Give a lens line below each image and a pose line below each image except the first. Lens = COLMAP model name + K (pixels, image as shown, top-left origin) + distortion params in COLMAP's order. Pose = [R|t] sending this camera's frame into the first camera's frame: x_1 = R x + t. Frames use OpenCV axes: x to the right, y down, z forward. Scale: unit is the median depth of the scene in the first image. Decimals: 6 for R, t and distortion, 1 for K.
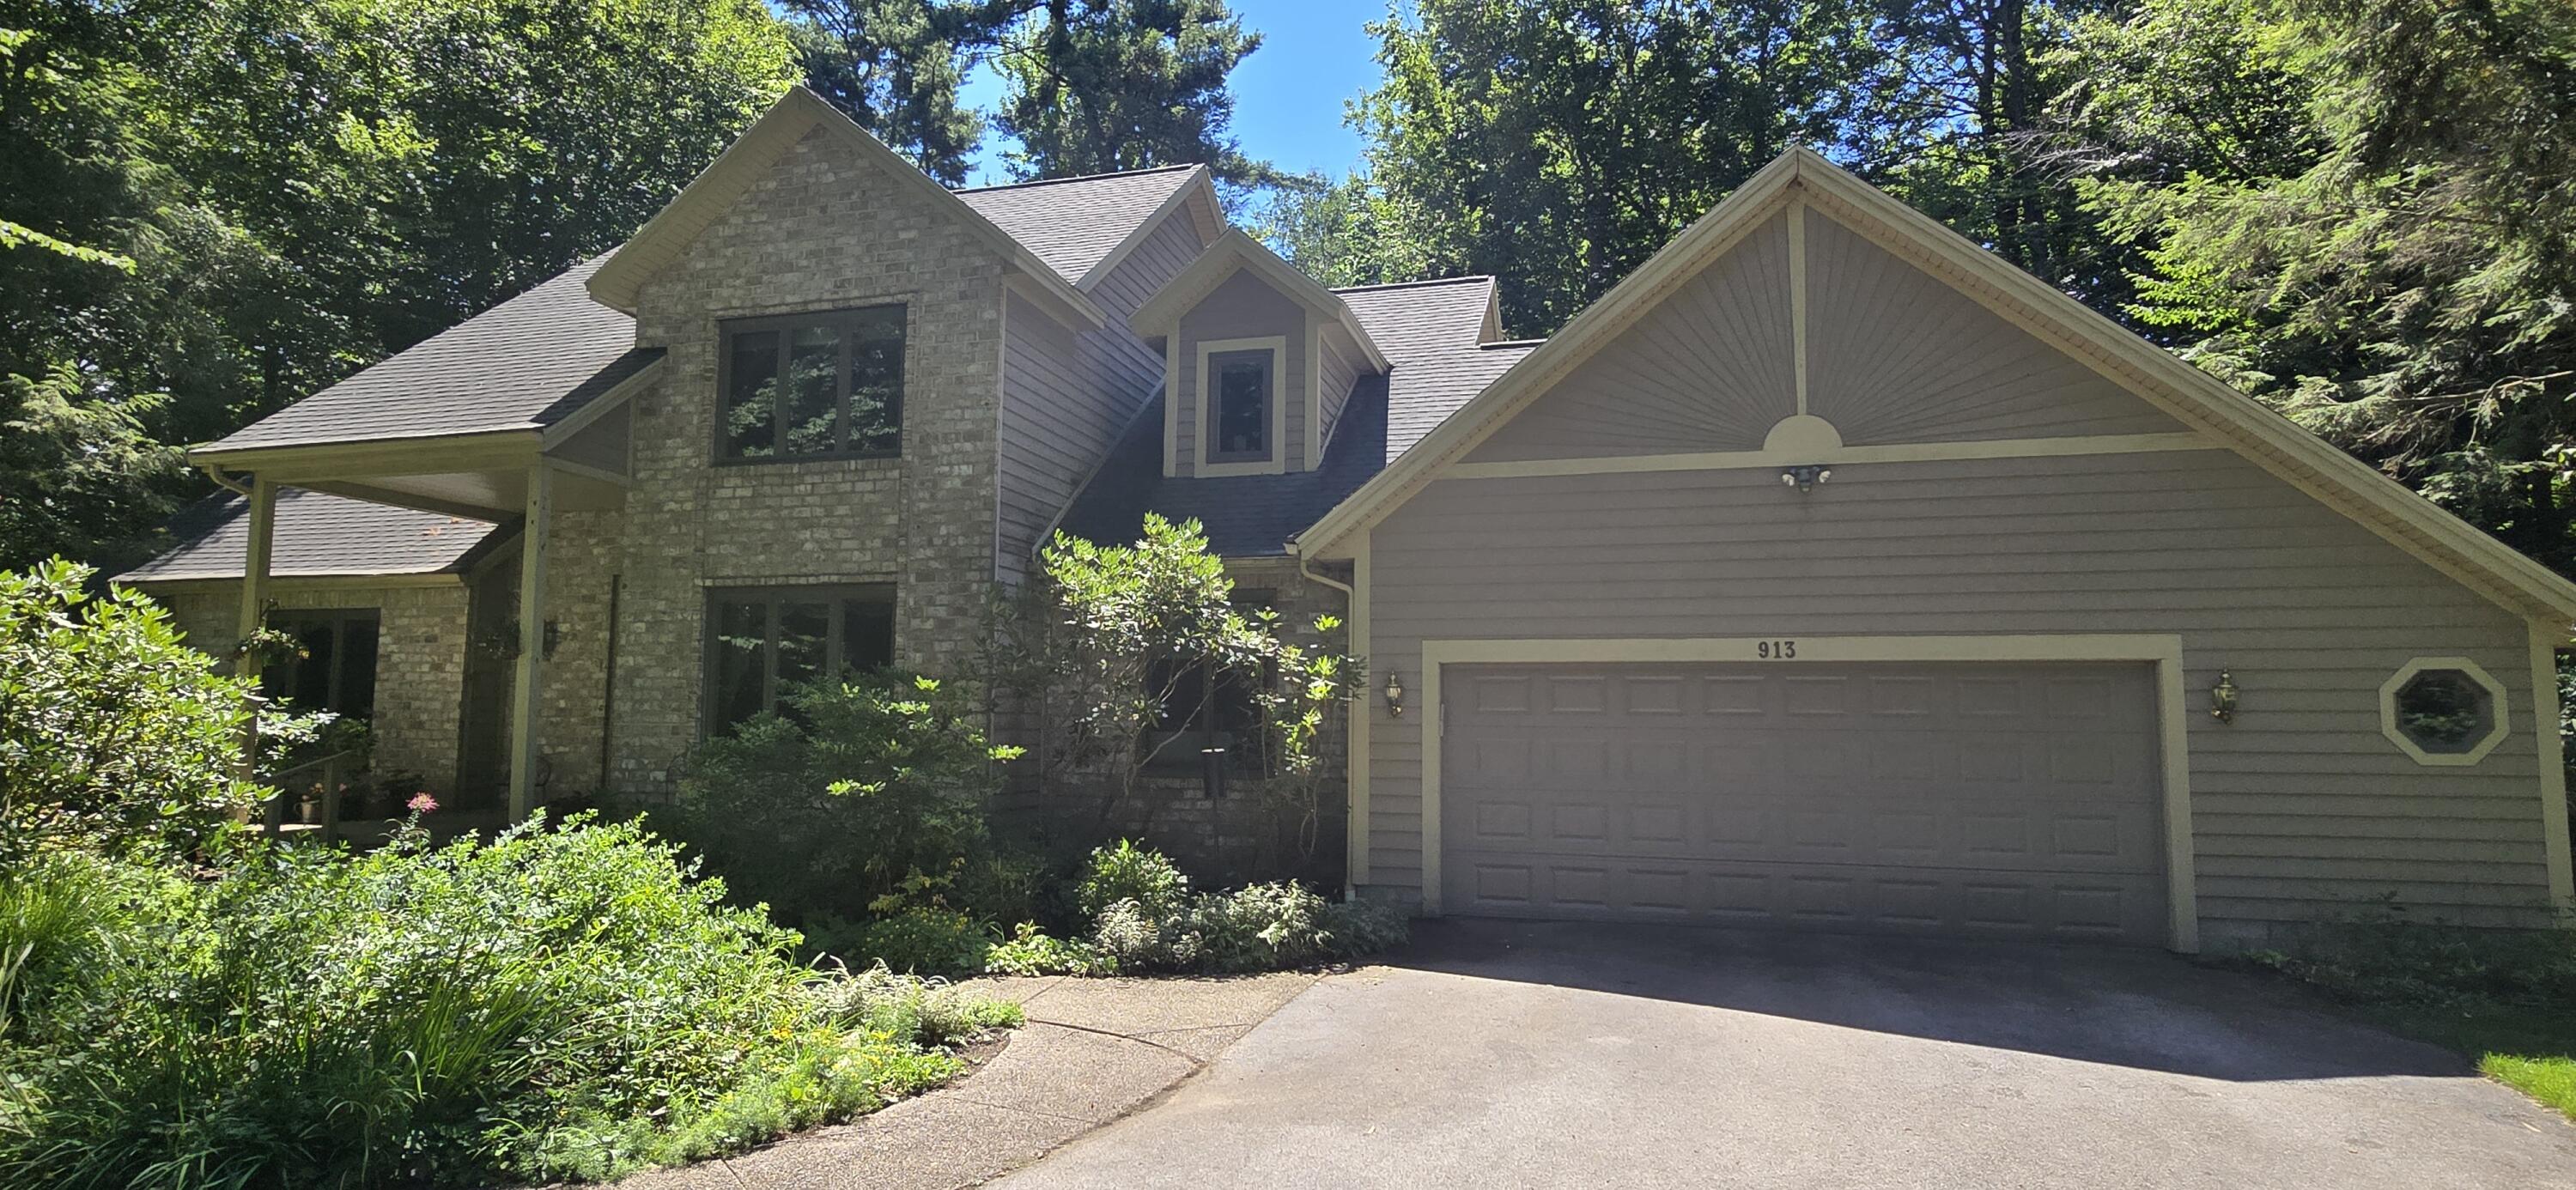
lens RADIAL K [[1352.6, 0, 1288.0], [0, 1352.6, 595.0], [0, 0, 1]] dist [-0.002351, -0.000786]
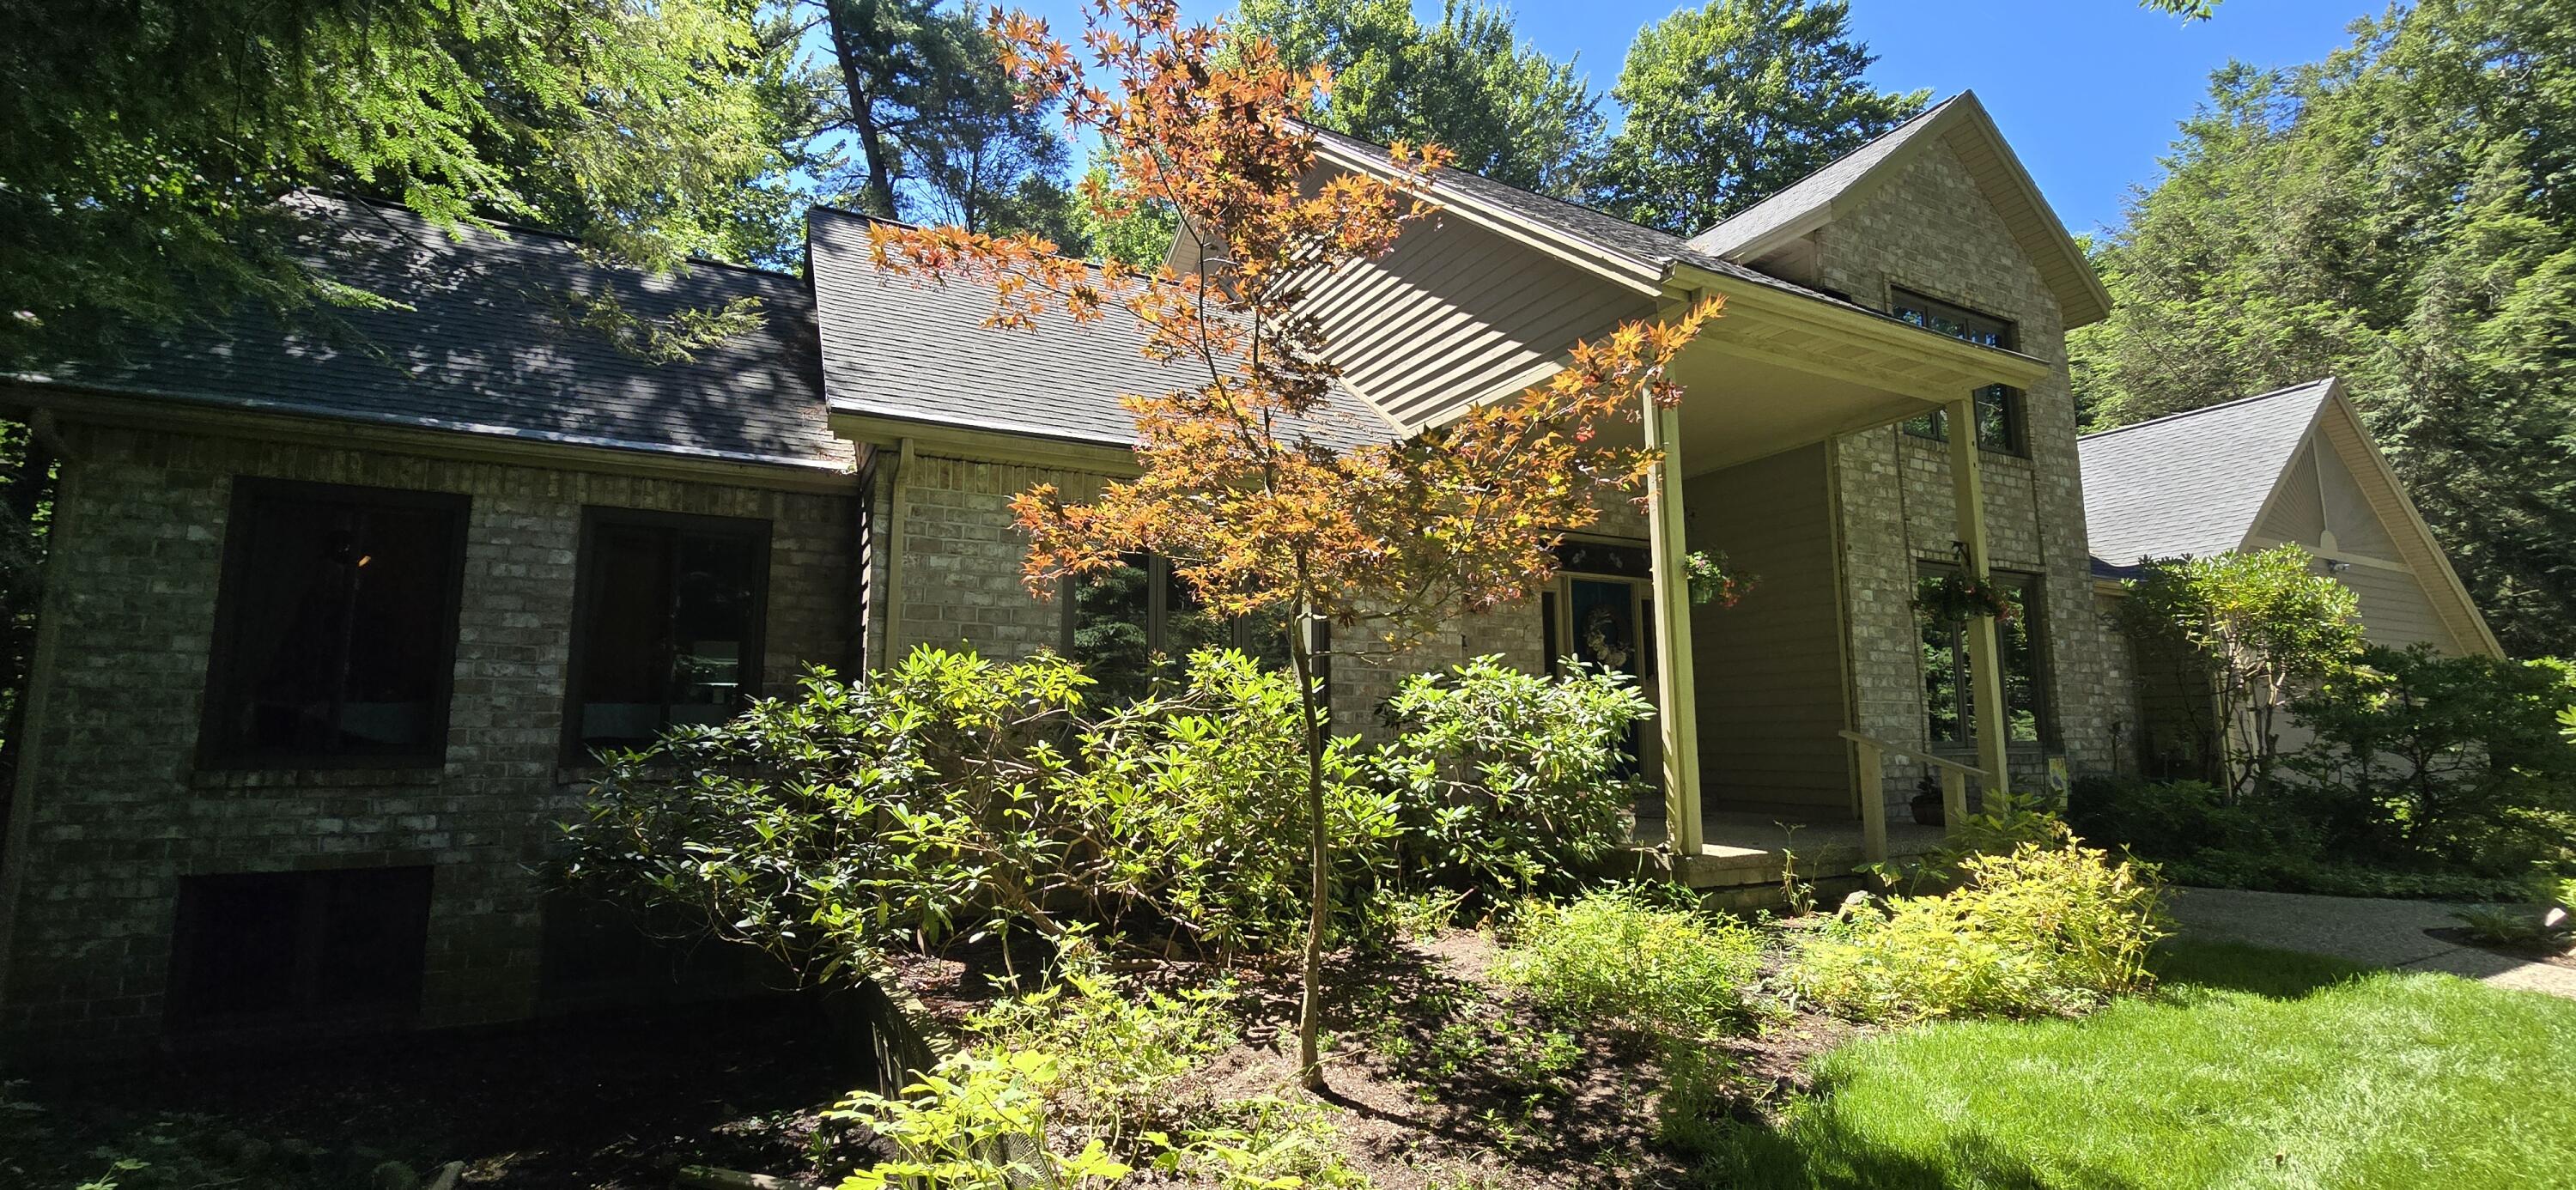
lens RADIAL K [[1056.7, 0, 1283.6], [0, 1056.7, 599.7], [0, 0, 1]] dist [-0.001636, -0.000055]
pose [[0.732838, 0.081102, 0.675552, -1.266000], [-0.056876, 0.996698, -0.057958, 0.092025], [-0.678022, 0.004051, 0.735031, 0.762118]]
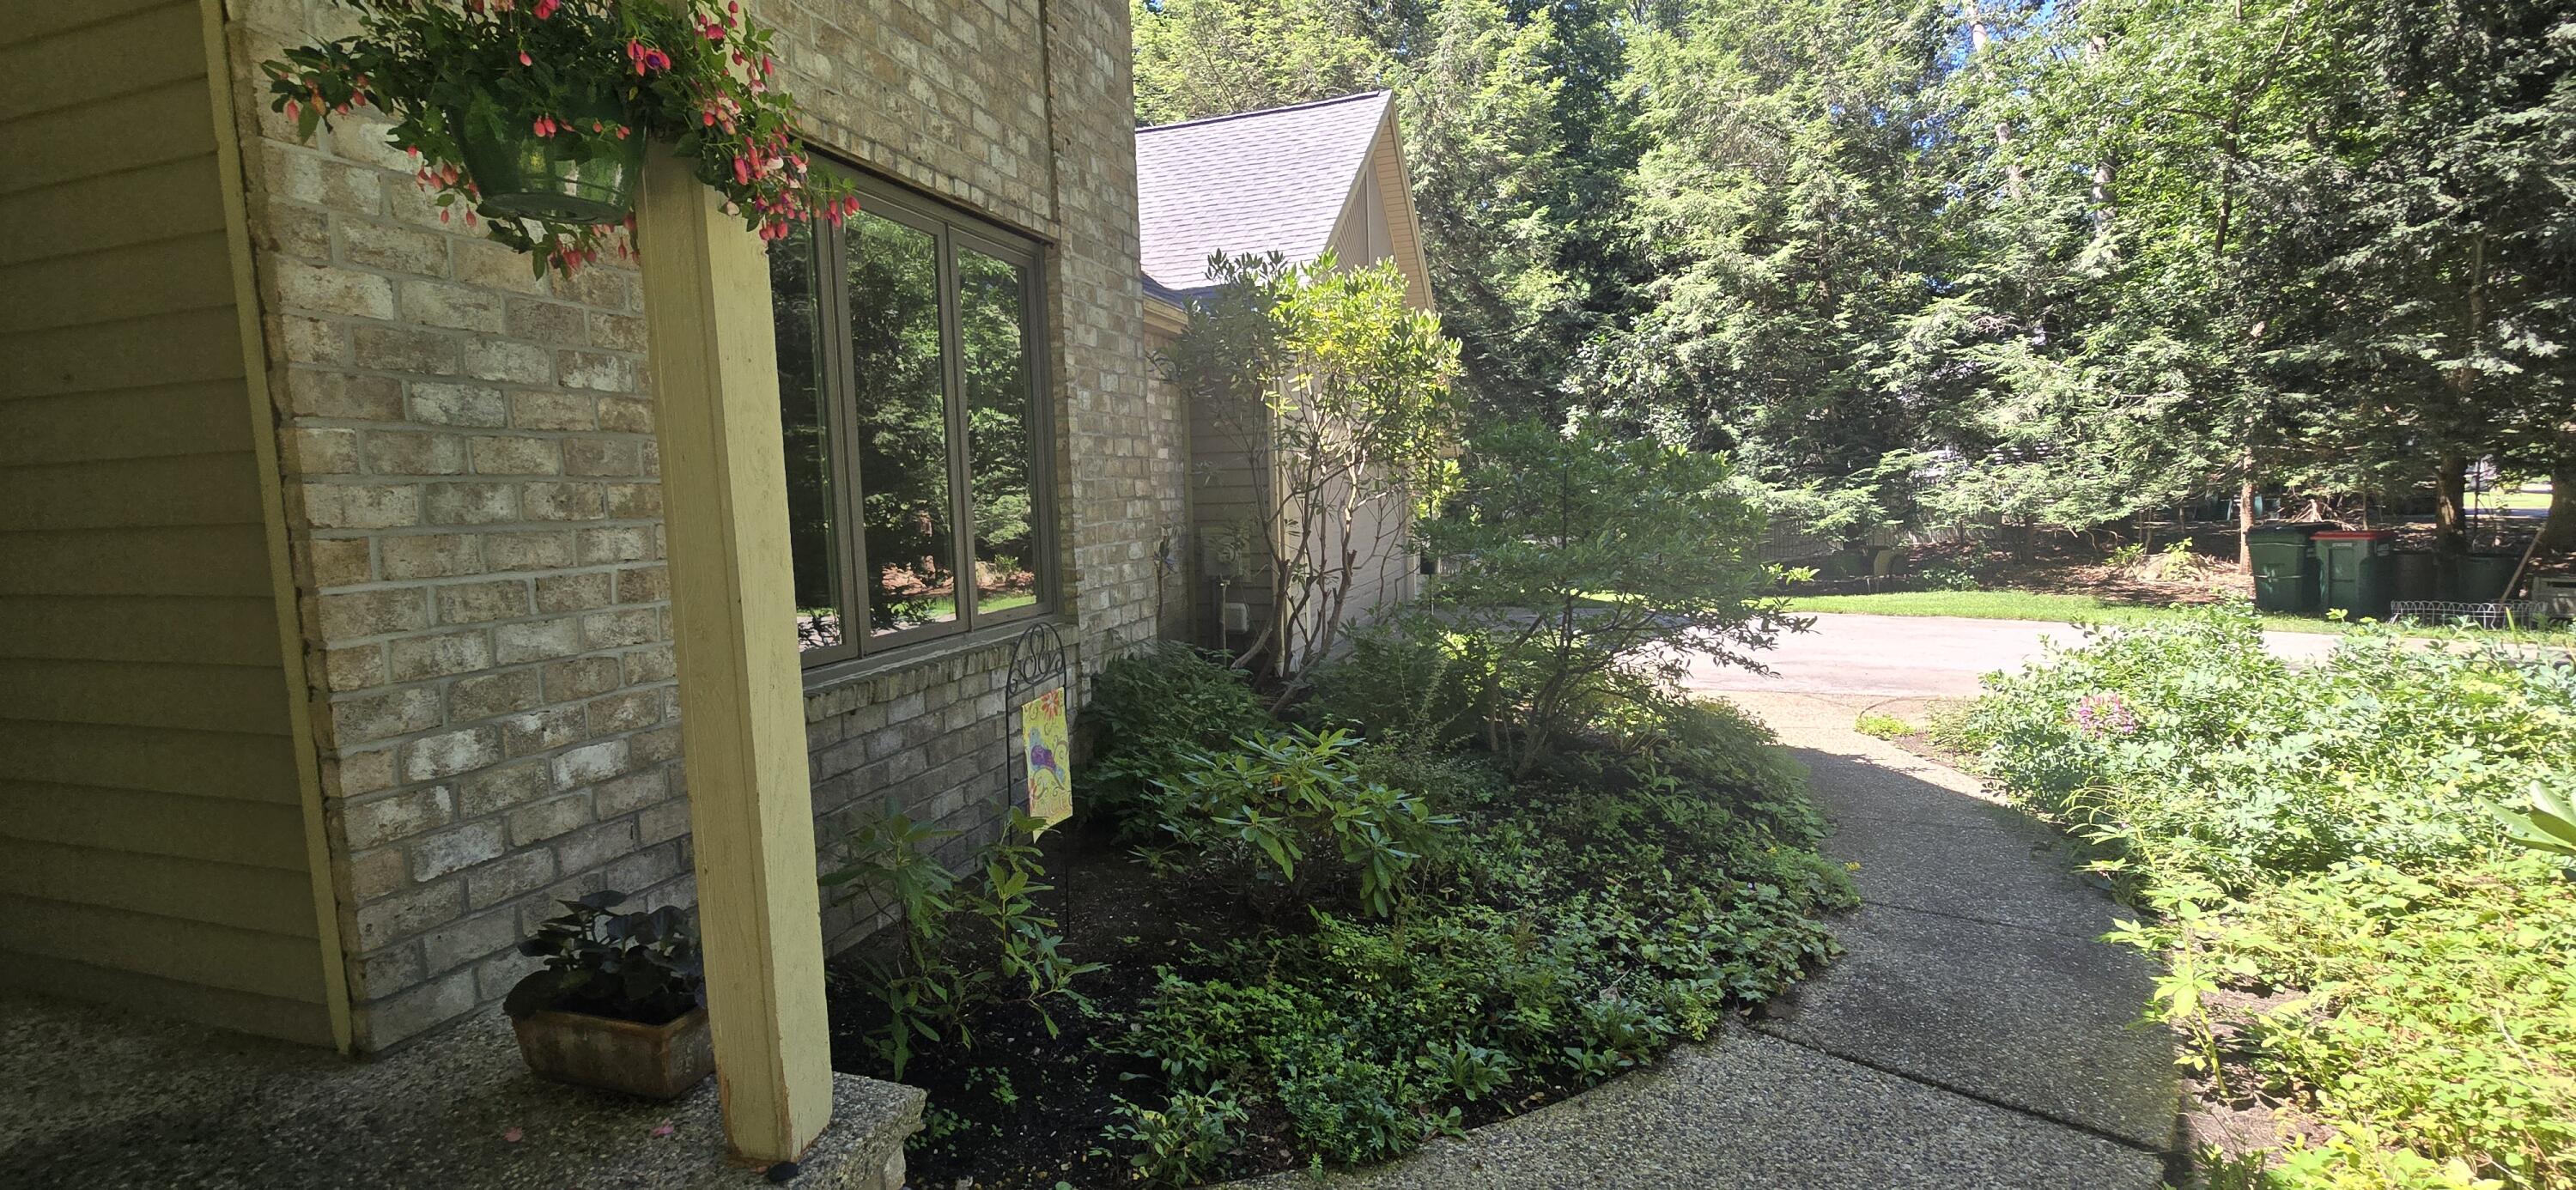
lens RADIAL K [[1056.7, 0, 1283.6], [0, 1056.7, 599.7], [0, 0, 1]] dist [-0.001636, -0.000055]
pose [[0.039233, -0.111174, 0.993026, -0.666767], [-0.065164, 0.991391, 0.113565, 0.069619], [-0.997103, -0.069165, 0.031650, 0.862796]]
